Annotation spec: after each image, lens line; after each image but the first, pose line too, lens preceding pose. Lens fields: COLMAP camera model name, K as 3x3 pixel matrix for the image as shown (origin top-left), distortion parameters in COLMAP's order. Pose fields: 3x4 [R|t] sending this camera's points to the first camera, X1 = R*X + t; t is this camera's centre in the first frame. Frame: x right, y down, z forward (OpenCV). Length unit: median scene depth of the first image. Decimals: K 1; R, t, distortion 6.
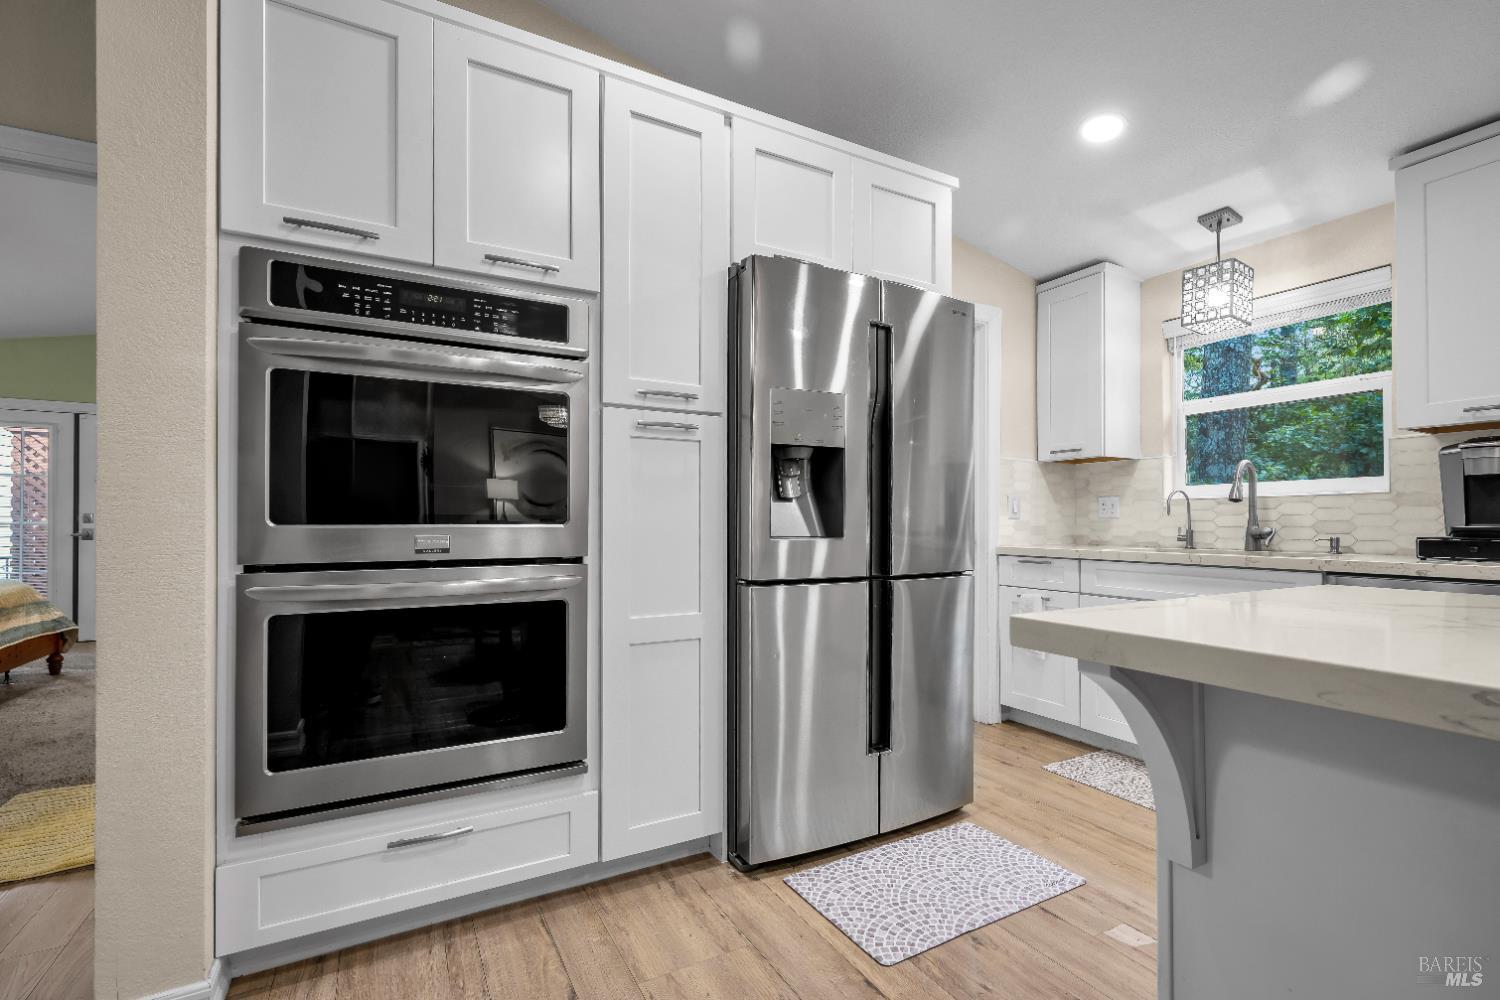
lens RADIAL K [[672.9, 0, 750.0], [0, 672.9, 500.0], [0, 0, 1]] dist [-0.000698, 0.000151]
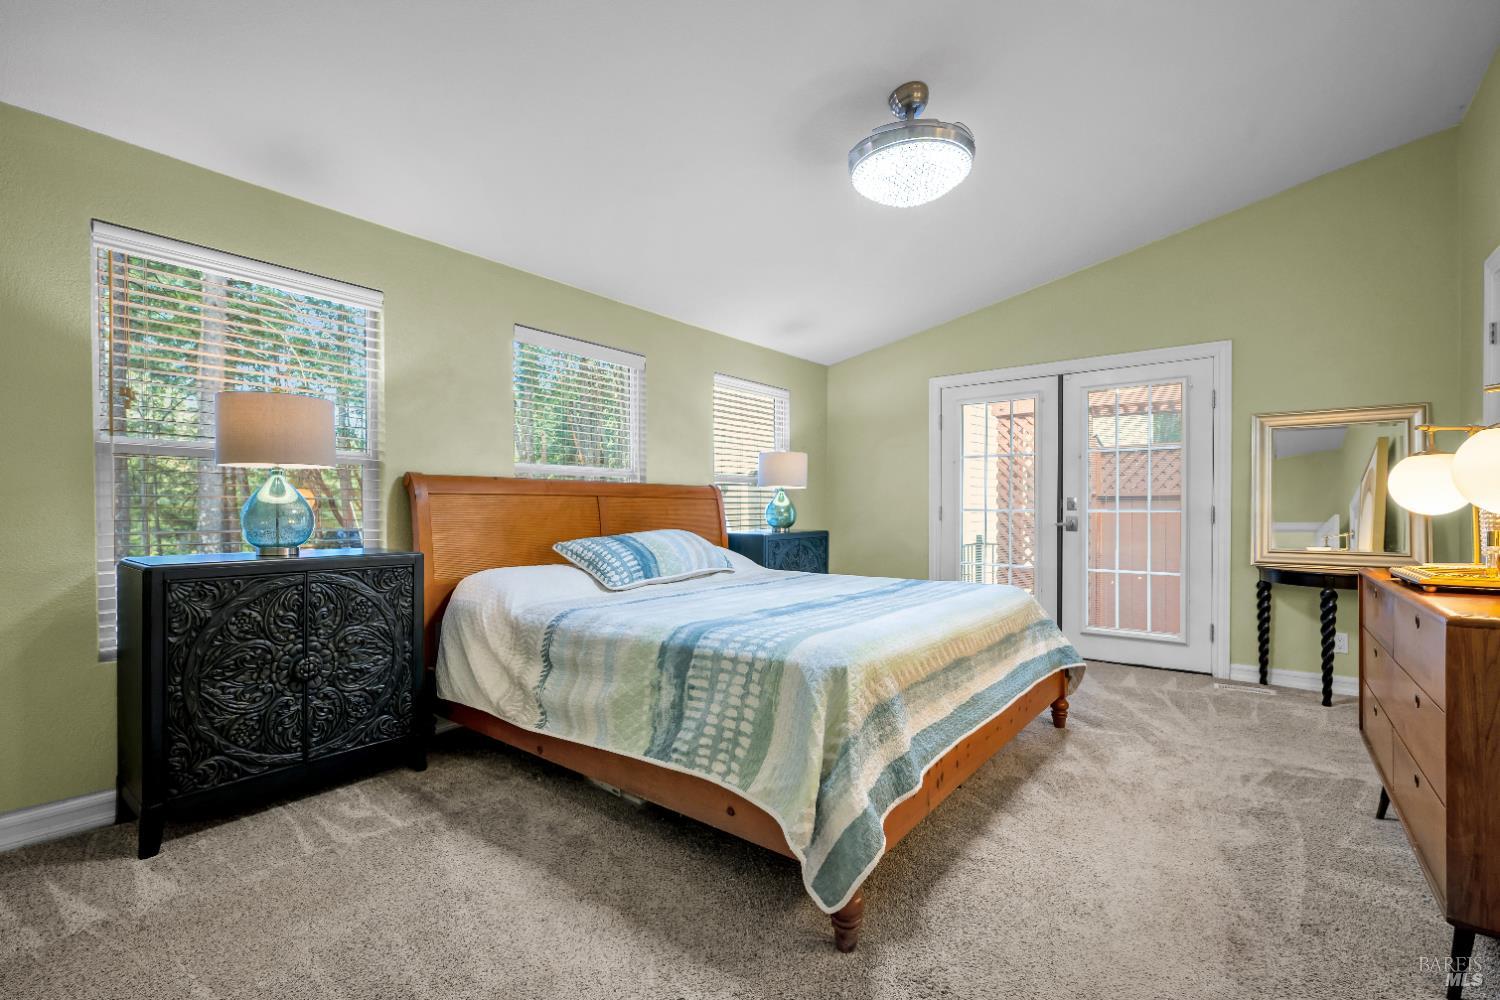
lens RADIAL K [[672.9, 0, 750.0], [0, 672.9, 500.0], [0, 0, 1]] dist [-0.000698, 0.000151]
pose [[0.392047, 0.003377, -0.919939, -0.395797], [0.014857, 0.999840, 0.010002, 0.008282], [0.919825, -0.017589, 0.391934, 0.330751]]
